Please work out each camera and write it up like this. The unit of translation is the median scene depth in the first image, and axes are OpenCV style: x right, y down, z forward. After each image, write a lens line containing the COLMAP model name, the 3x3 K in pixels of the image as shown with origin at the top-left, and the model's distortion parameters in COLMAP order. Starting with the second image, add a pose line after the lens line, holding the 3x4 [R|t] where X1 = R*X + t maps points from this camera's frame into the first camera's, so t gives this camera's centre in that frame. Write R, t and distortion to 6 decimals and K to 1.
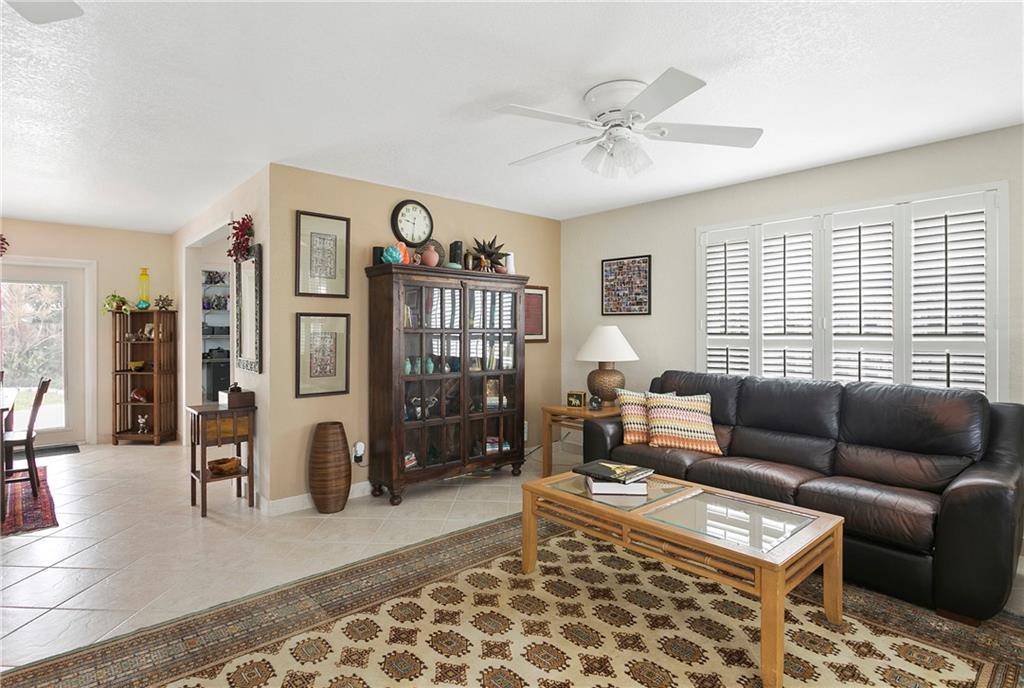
lens RADIAL K [[527.9, 0, 504.1], [0, 527.9, 330.6], [0, 0, 1]] dist [-0.004287, -0.000247]
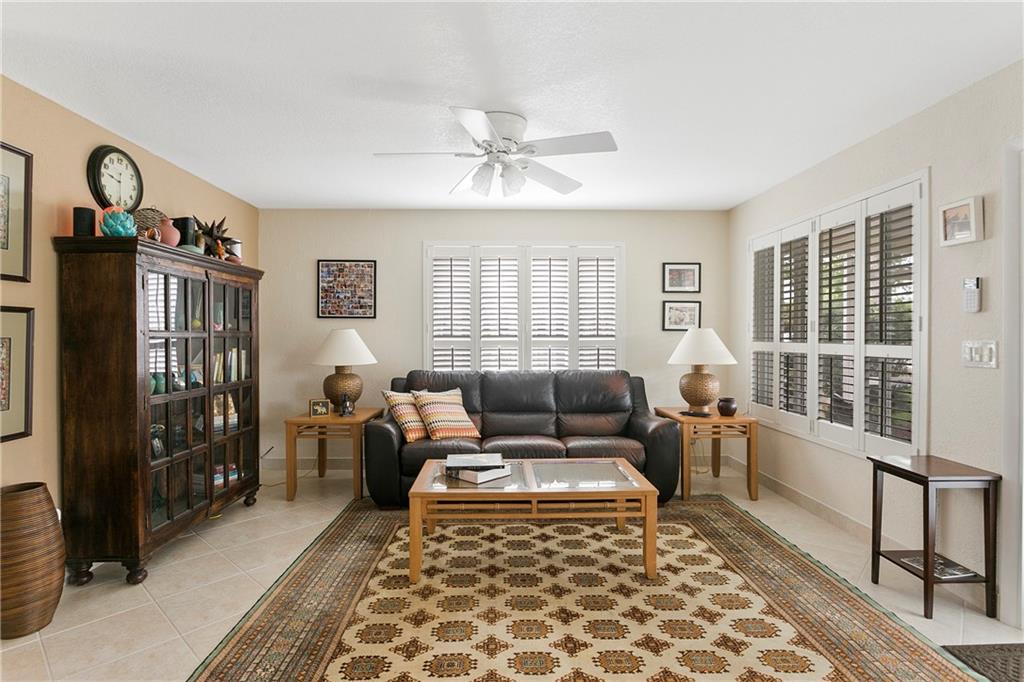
lens RADIAL K [[517.7, 0, 512.3], [0, 517.7, 337.1], [0, 0, 1]] dist [-0.009764, 0.000820]
pose [[0.639800, -0.007054, 0.768509, -0.414210], [0.001794, 0.999969, 0.007686, -0.000583], [-0.768539, -0.003539, 0.639793, 0.182579]]
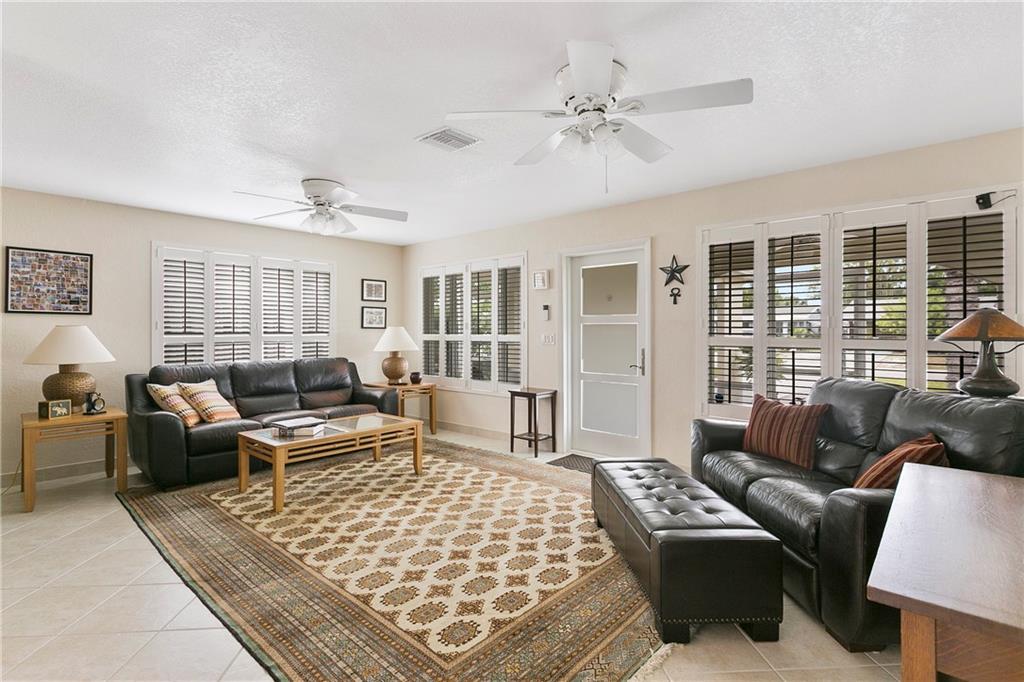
lens RADIAL K [[491.3, 0, 513.6], [0, 491.3, 328.0], [0, 0, 1]] dist [0.000375, 0.000414]
pose [[-0.115385, 0.004433, 0.993311, -0.914614], [0.003239, 0.999986, -0.004087, 0.001433], [-0.993316, 0.002746, -0.115397, 0.400118]]
